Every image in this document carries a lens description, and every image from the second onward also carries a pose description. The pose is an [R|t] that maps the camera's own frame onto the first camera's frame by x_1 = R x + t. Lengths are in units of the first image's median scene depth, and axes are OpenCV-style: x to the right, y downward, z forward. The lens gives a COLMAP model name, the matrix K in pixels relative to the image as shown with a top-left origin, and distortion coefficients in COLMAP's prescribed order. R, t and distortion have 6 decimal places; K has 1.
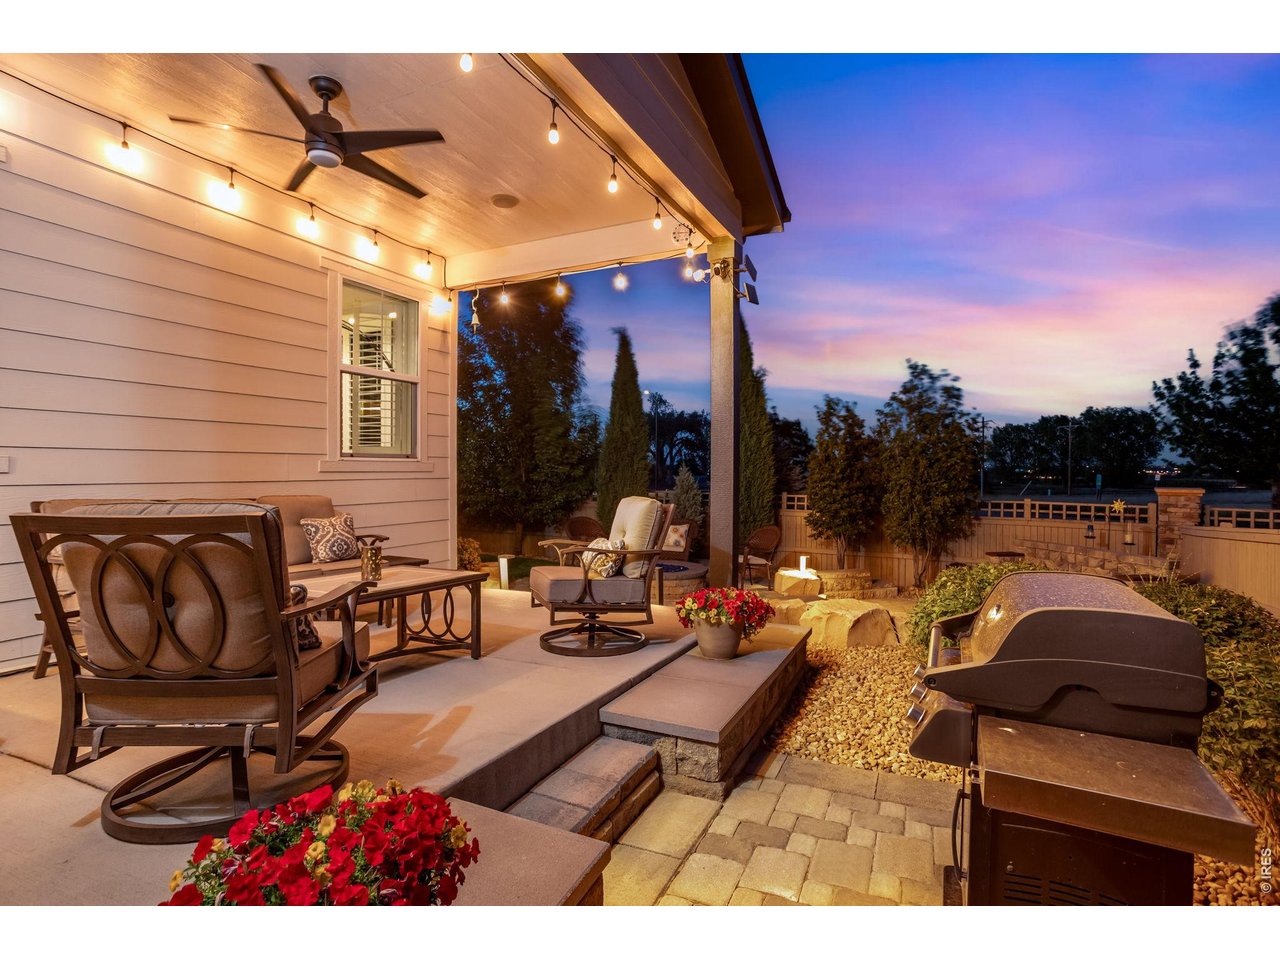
lens RADIAL K [[659.5, 0, 649.8], [0, 659.5, 479.1], [0, 0, 1]] dist [-0.005553, -0.000173]
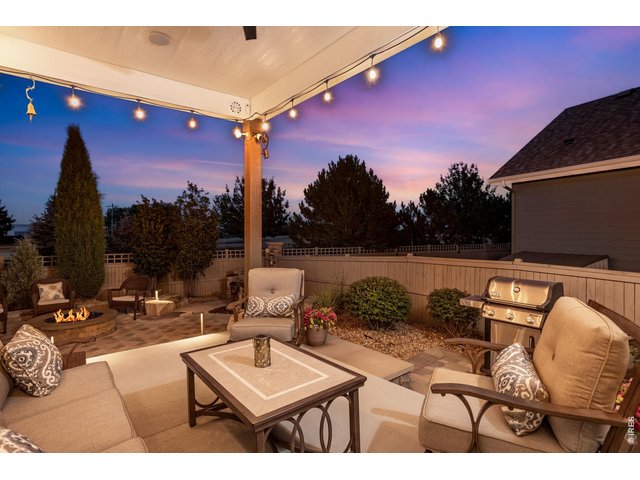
lens RADIAL K [[329.7, 0, 324.9], [0, 329.7, 238.1], [0, 0, 1]] dist [-0.005553, -0.000173]
pose [[0.432132, -0.021195, 0.901561, -0.316314], [0.006236, 0.999770, 0.020515, -0.031253], [-0.901789, -0.003243, 0.432165, 0.224448]]
